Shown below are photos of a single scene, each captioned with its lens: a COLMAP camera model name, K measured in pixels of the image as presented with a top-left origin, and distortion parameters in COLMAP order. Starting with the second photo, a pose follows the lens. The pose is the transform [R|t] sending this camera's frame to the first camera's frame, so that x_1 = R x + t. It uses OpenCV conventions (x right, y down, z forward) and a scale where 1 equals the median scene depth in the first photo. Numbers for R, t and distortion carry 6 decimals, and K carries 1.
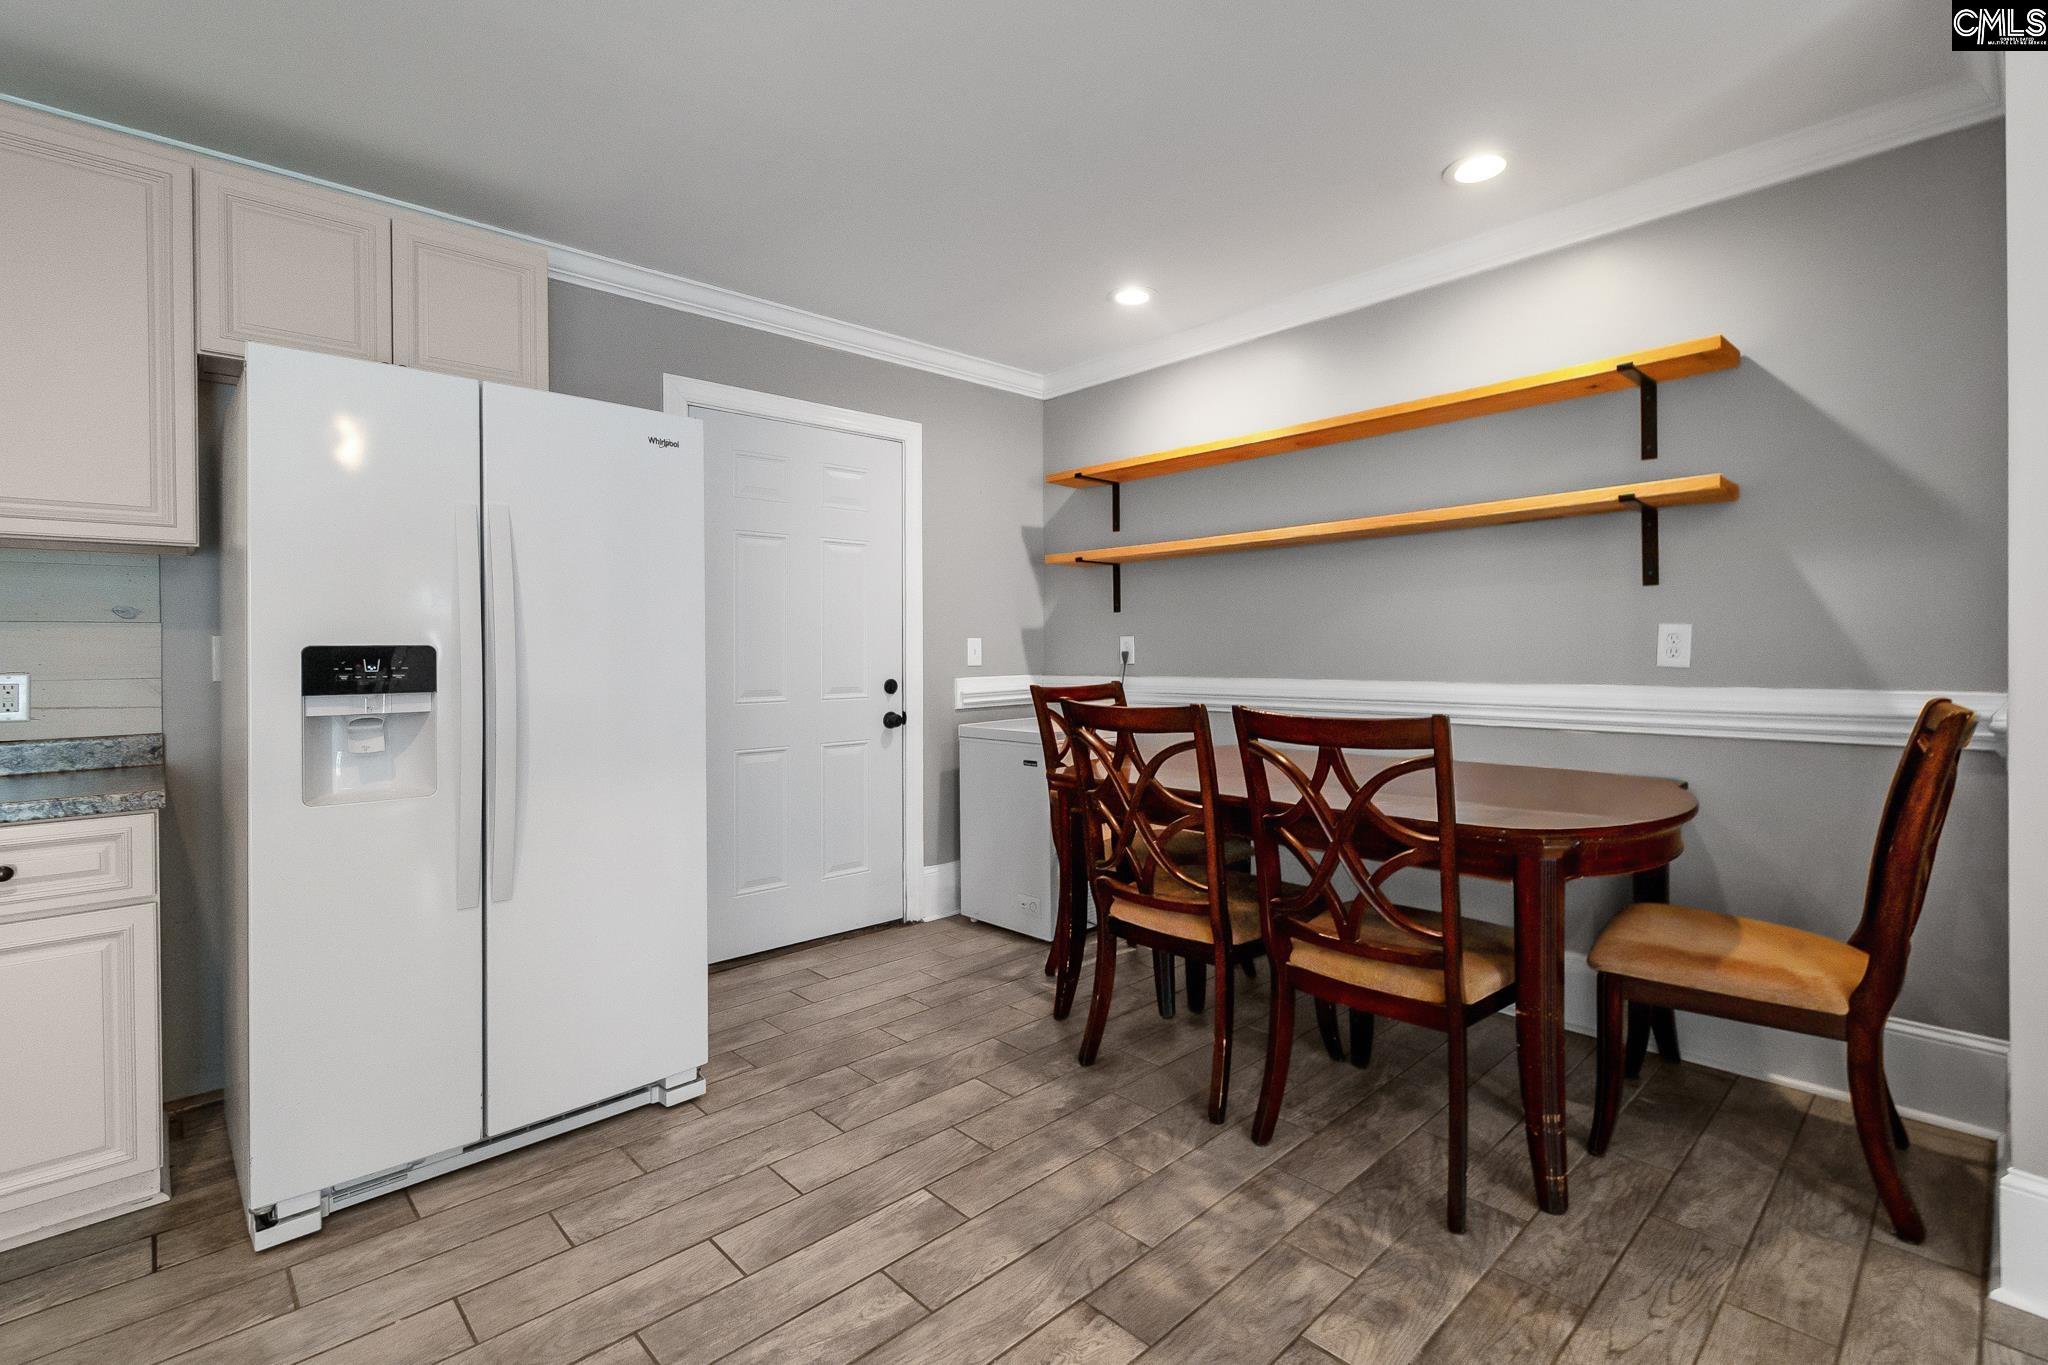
lens RADIAL K [[934.4, 0, 1015.6], [0, 934.4, 654.7], [0, 0, 1]] dist [0.002361, -0.000586]
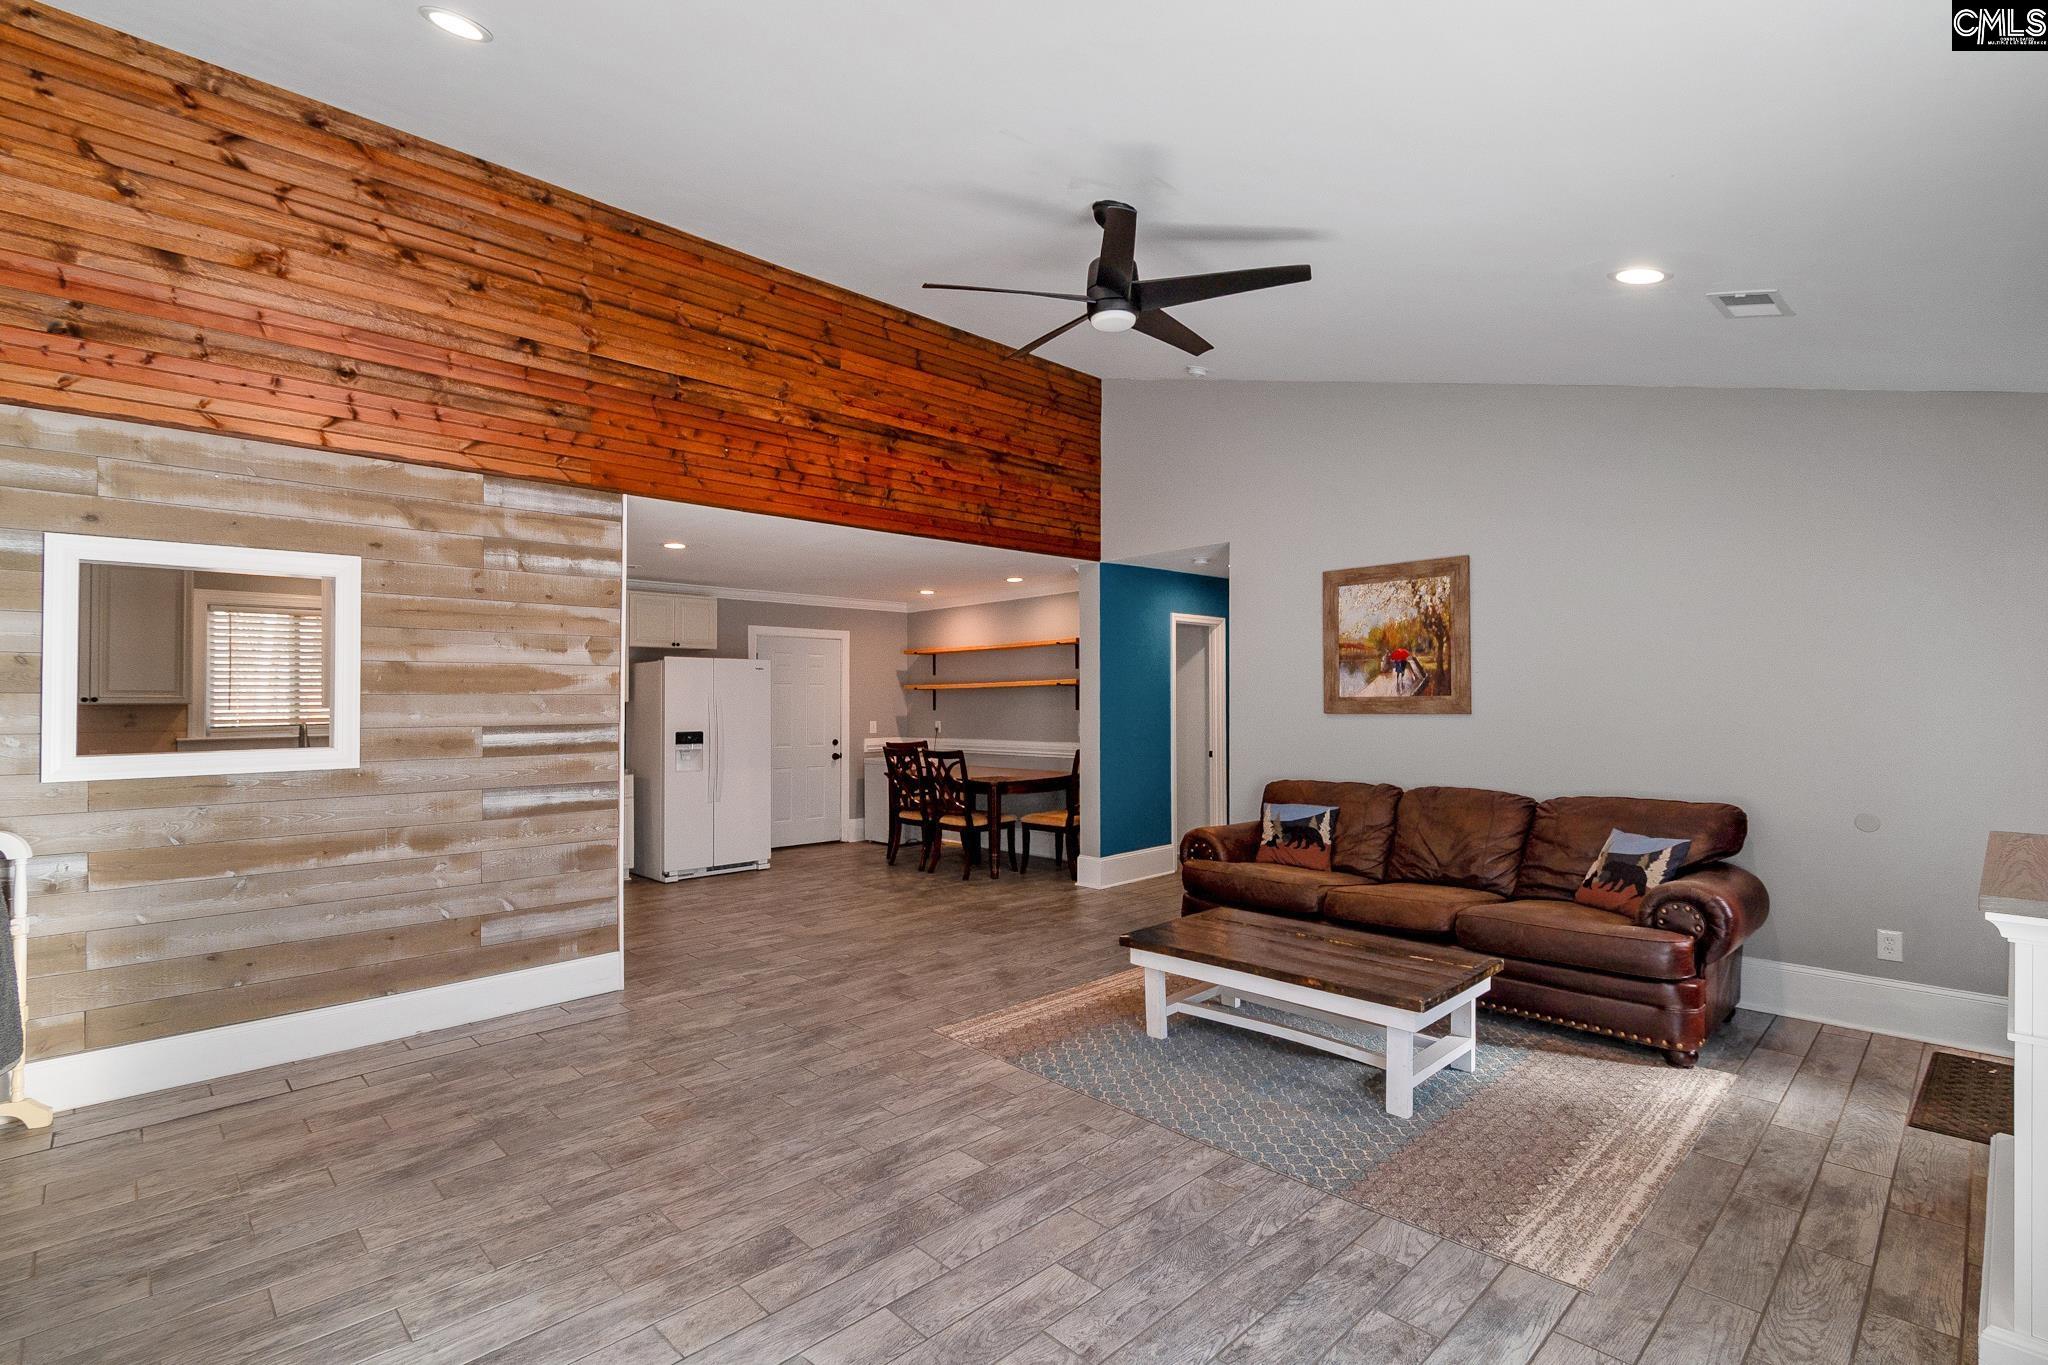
lens RADIAL K [[938.3, 0, 993.8], [0, 938.3, 683.6], [0, 0, 1]] dist [0.000849, -0.000412]
pose [[0.999959, 0.002685, -0.008692, 0.440203], [-0.002928, 0.999602, -0.028043, -0.075196], [0.008613, 0.028067, 0.999569, -2.106476]]
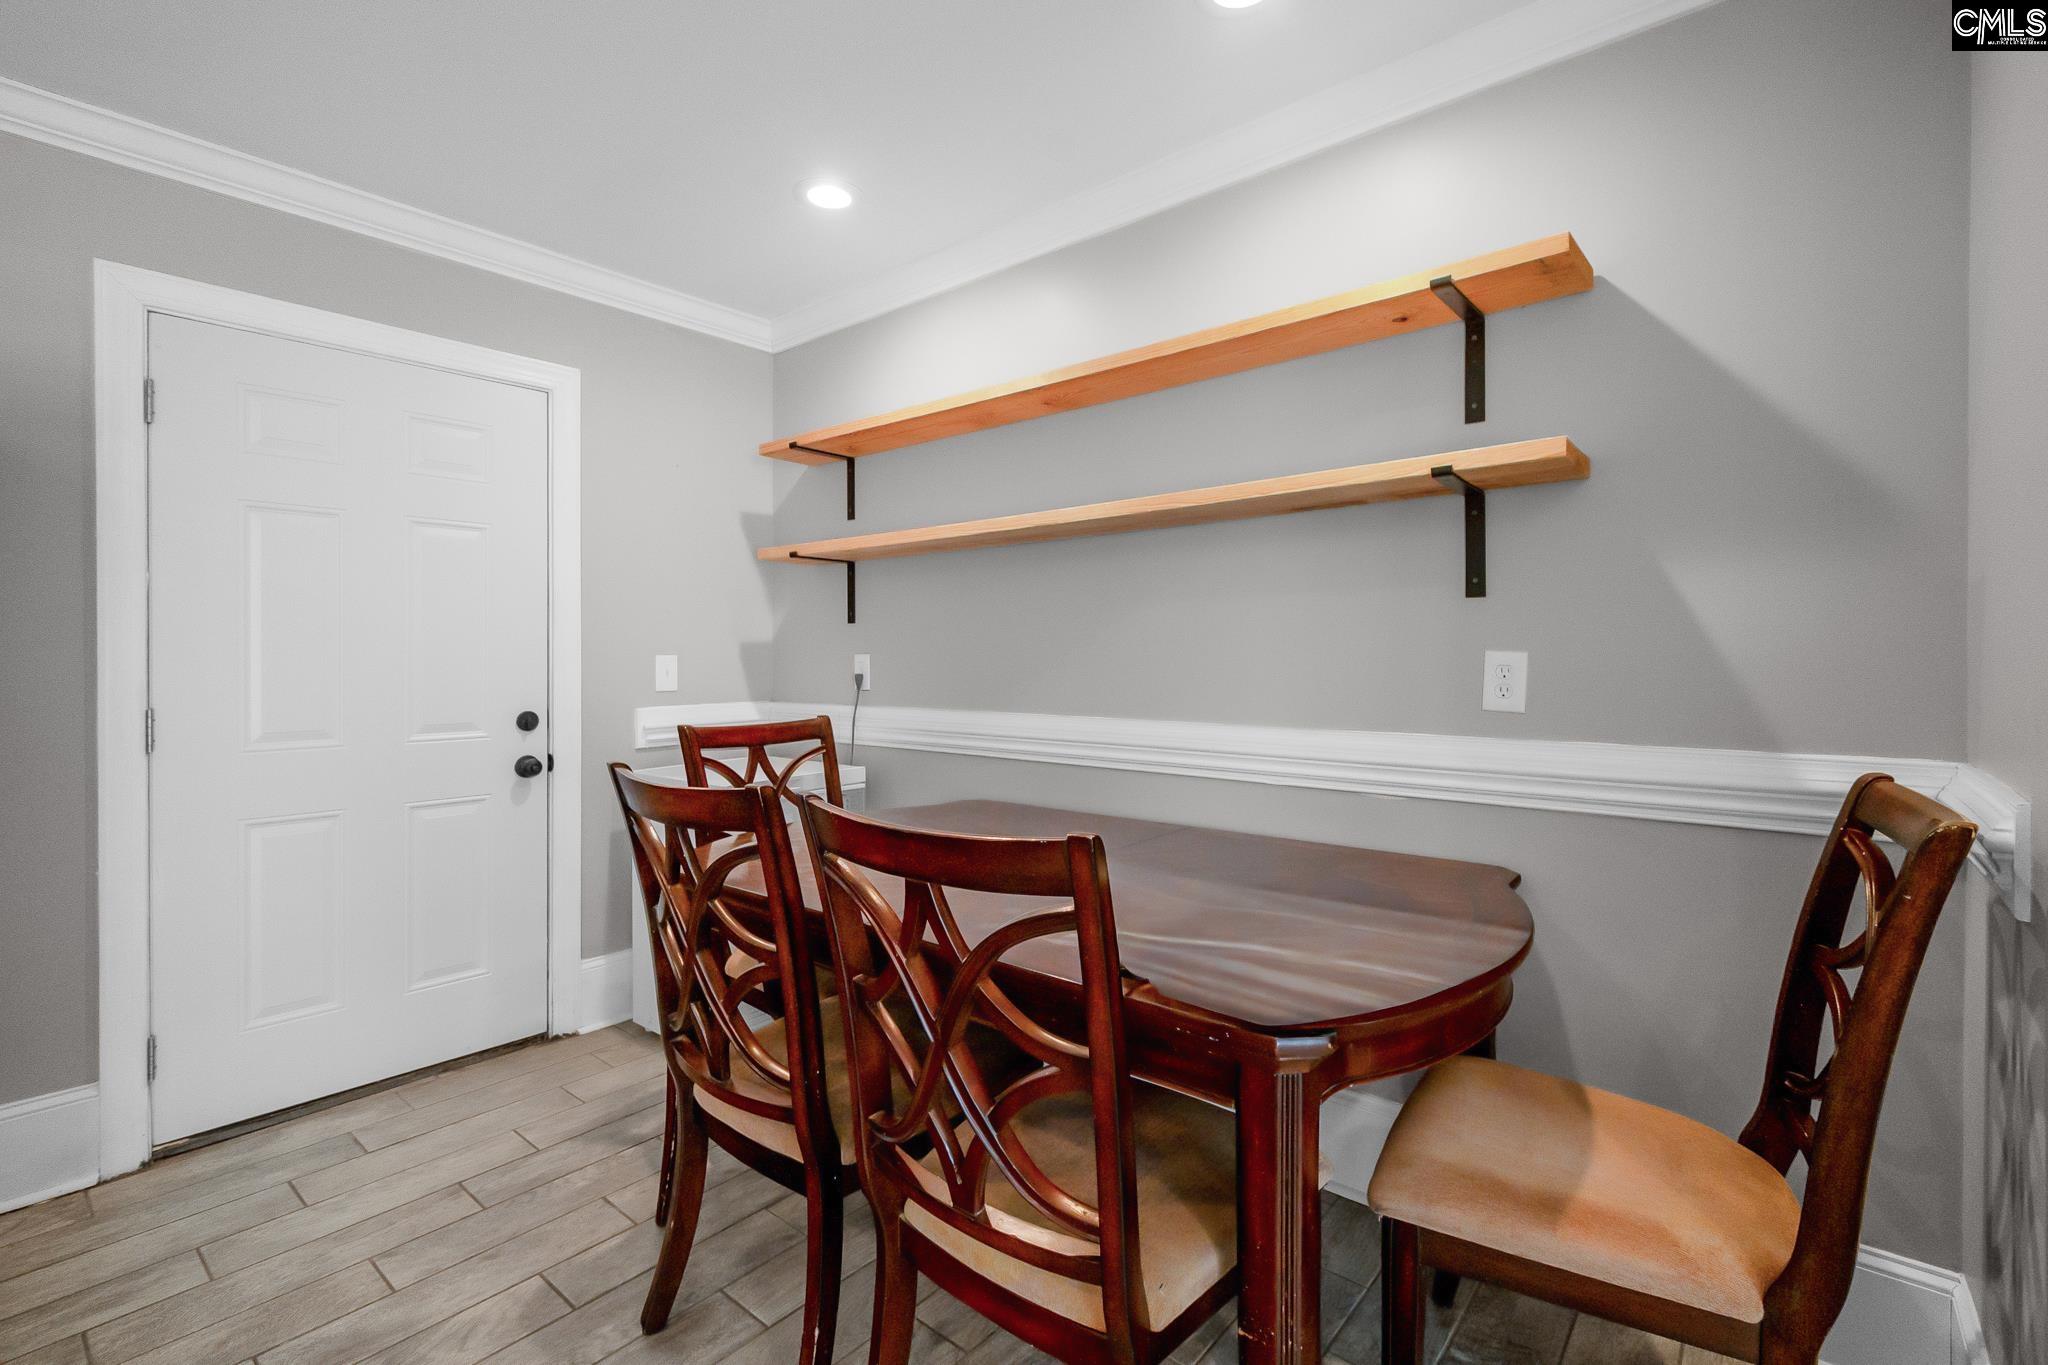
lens RADIAL K [[930.3, 0, 1016.0], [0, 930.3, 659.9], [0, 0, 1]] dist [0.000965, -0.000116]
pose [[0.993197, 0.004305, 0.116364, 0.247850], [-0.004367, 0.999990, 0.000278, -0.024539], [-0.116362, -0.000784, 0.993207, 0.334424]]
